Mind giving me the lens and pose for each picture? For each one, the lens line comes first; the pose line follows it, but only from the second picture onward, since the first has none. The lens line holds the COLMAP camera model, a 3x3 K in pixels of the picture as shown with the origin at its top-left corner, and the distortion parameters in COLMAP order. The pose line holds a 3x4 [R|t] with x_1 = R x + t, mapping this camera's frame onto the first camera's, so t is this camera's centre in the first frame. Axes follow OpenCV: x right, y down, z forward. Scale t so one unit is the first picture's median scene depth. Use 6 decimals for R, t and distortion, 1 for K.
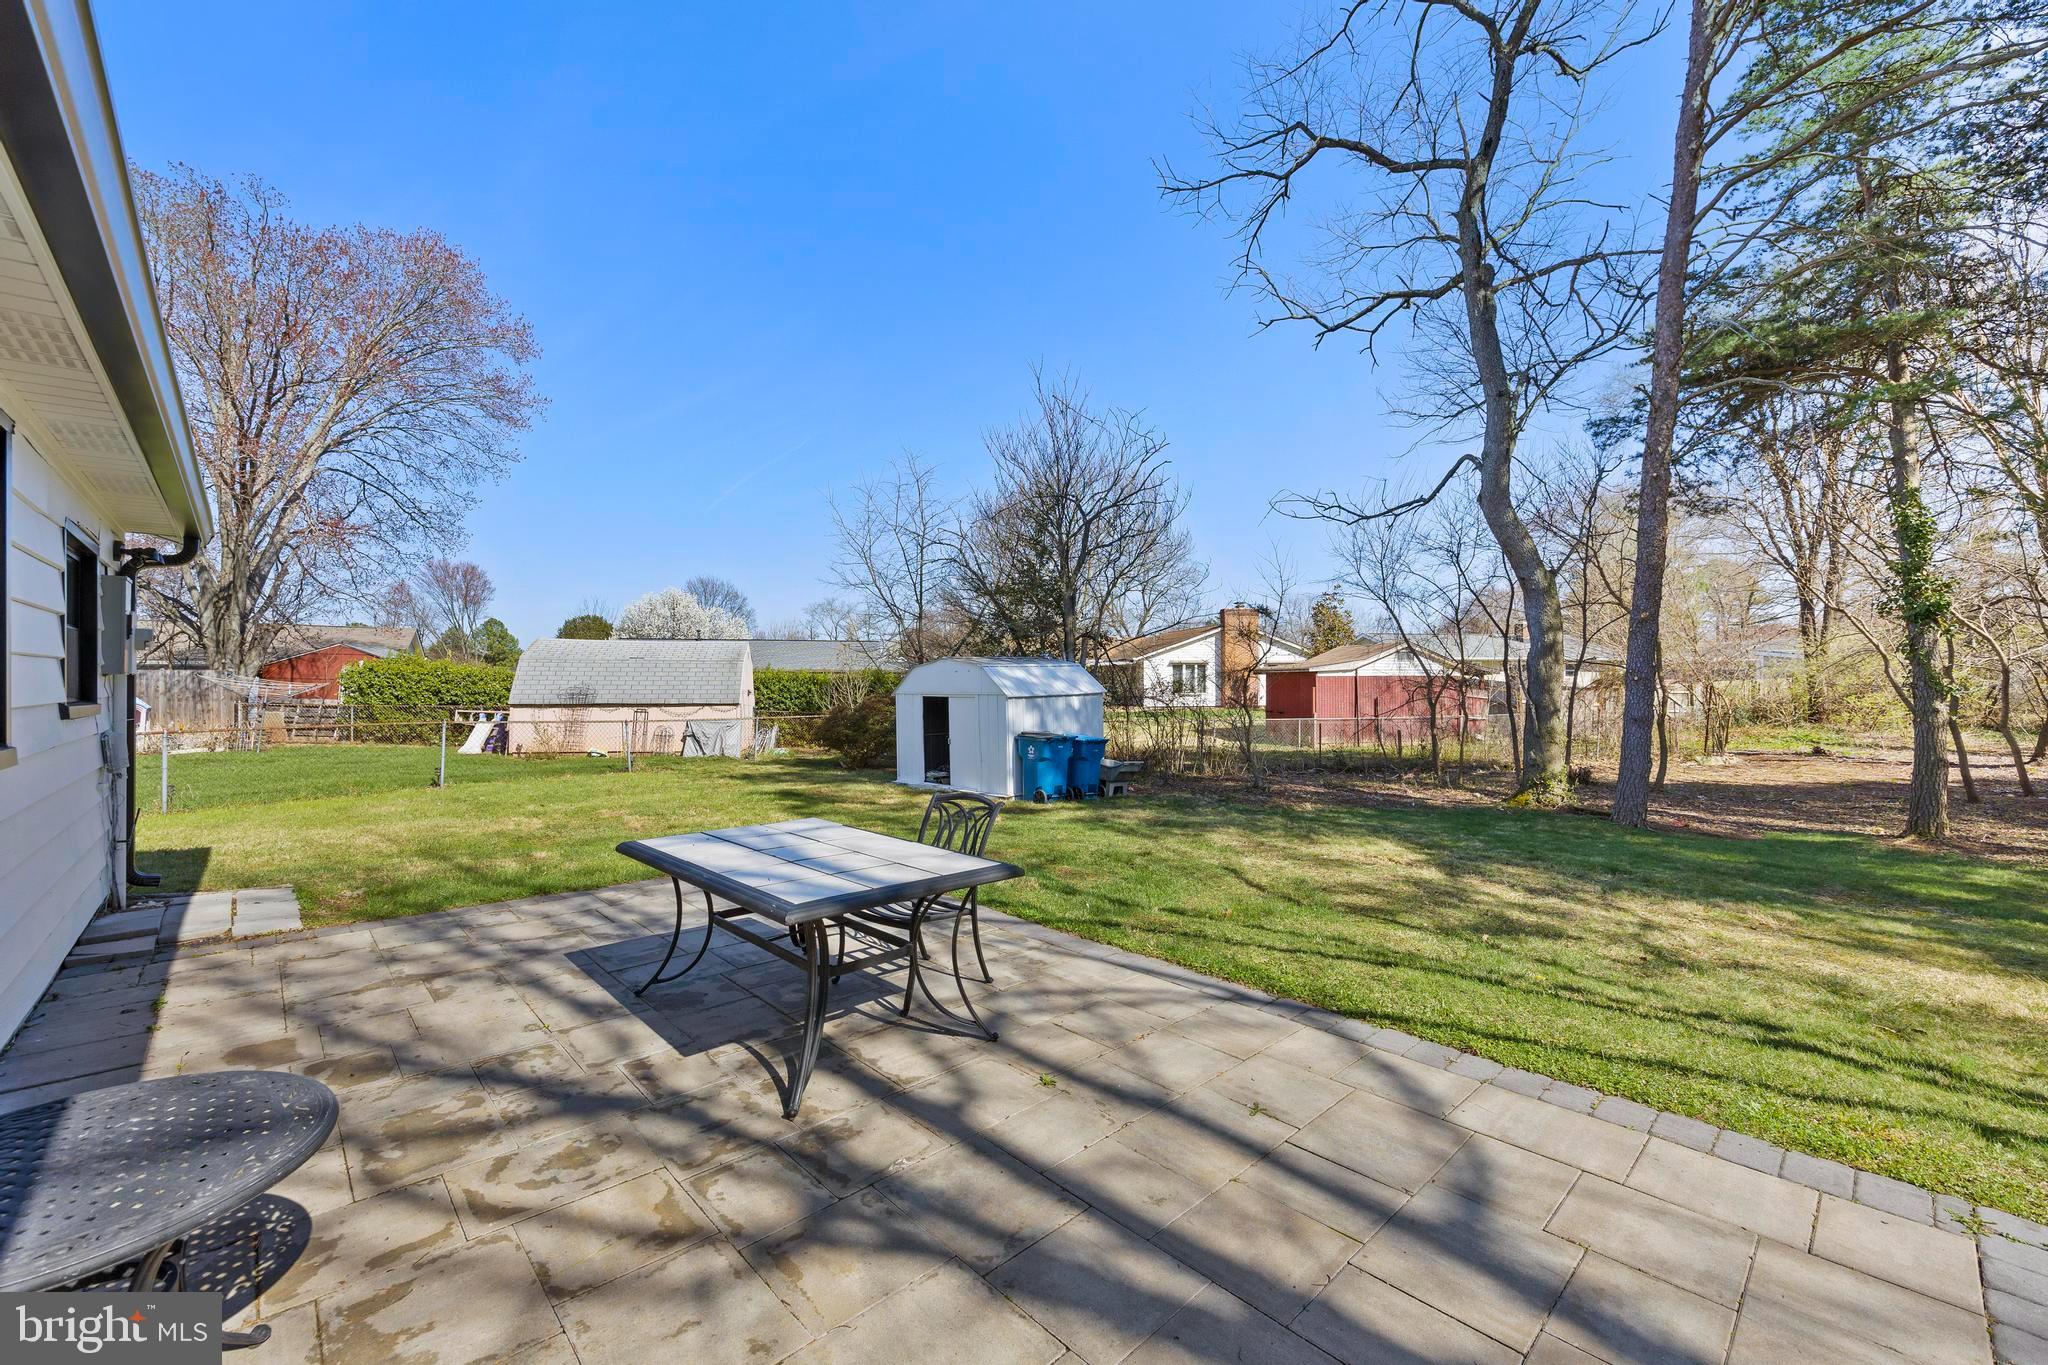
lens RADIAL K [[816.4, 0, 1042.2], [0, 816.4, 675.3], [0, 0, 1]] dist [-0.002961, 0.000600]
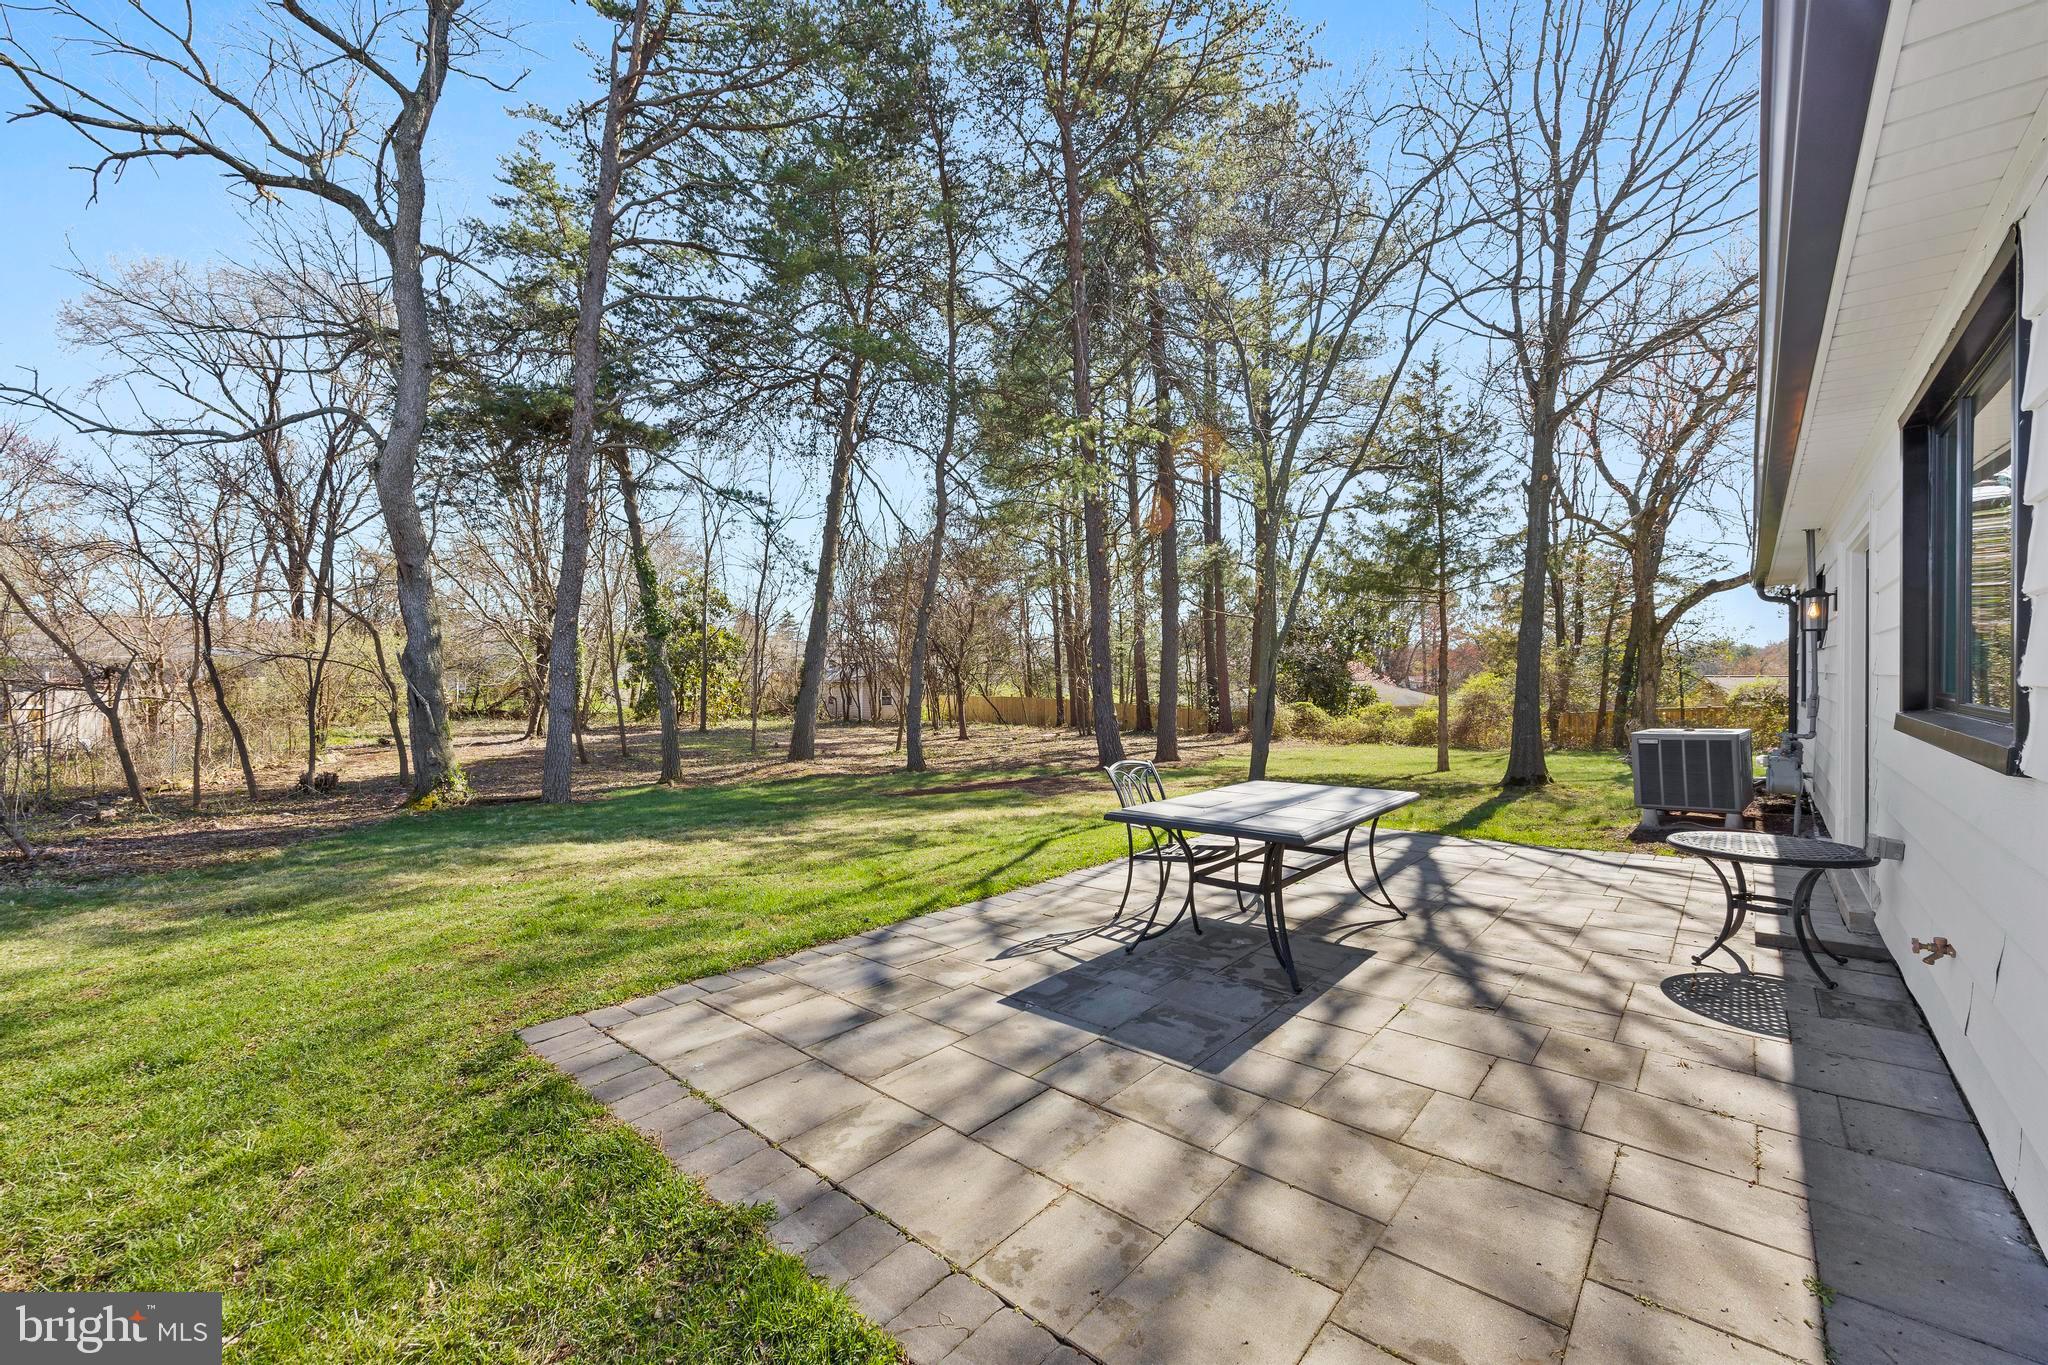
lens RADIAL K [[816.4, 0, 1019.7], [0, 816.4, 686.1], [0, 0, 1]] dist [-0.002961, 0.000600]
pose [[-0.066351, -0.002125, 0.997794, -0.952793], [0.001868, 0.999996, 0.002254, 0.025079], [-0.997795, 0.002013, -0.066347, 0.930699]]
